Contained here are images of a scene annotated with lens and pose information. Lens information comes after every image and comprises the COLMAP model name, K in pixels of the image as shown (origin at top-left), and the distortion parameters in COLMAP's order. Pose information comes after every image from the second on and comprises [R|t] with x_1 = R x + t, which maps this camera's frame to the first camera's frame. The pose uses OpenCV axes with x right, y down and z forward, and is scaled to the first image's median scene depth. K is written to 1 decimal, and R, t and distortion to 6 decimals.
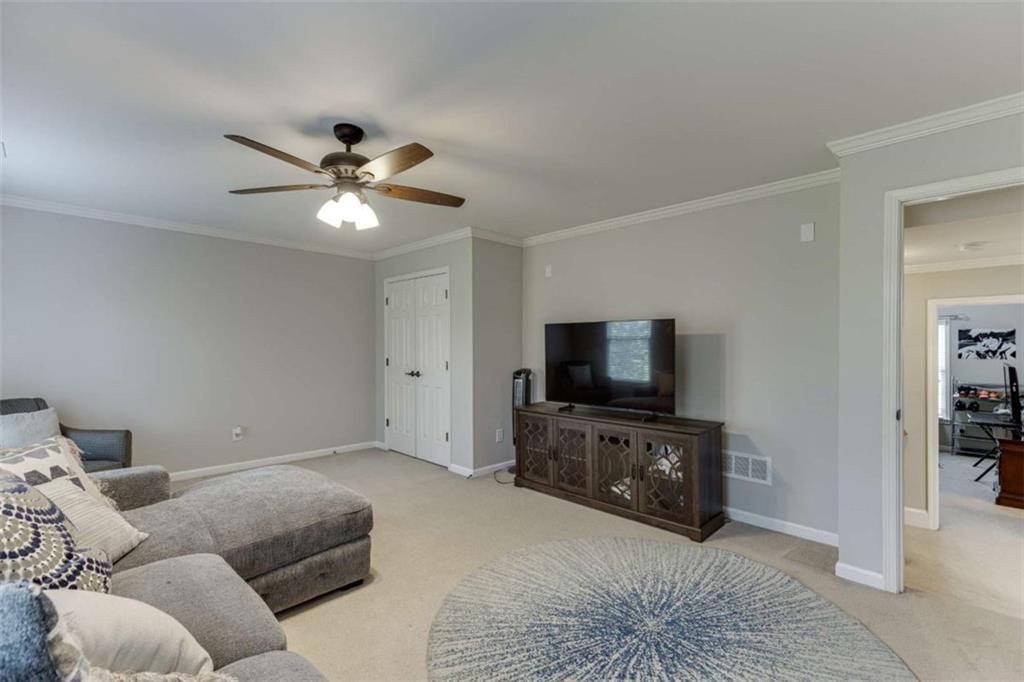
lens RADIAL K [[455.1, 0, 516.1], [0, 455.1, 343.0], [0, 0, 1]] dist [0.009336, 0.000395]
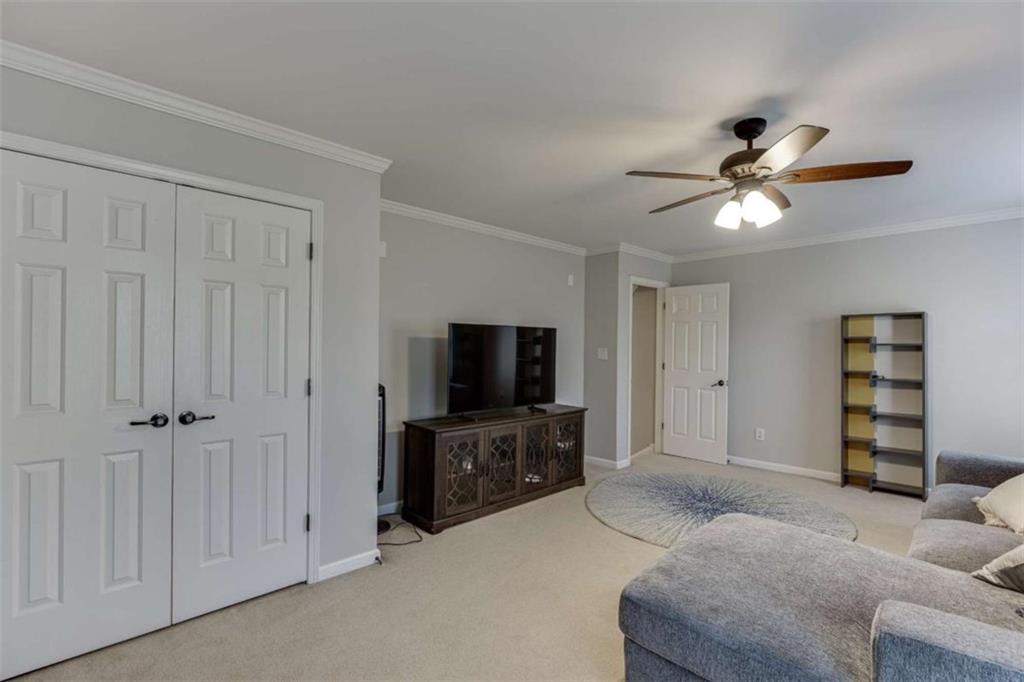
lens RADIAL K [[473.6, 0, 512.4], [0, 473.6, 344.4], [0, 0, 1]] dist [0.000204, 0.000068]
pose [[0.018316, 0.009508, 0.999787, -0.833902], [-0.008960, 0.999916, -0.009345, 0.003939], [-0.999792, -0.008787, 0.018400, 0.903527]]
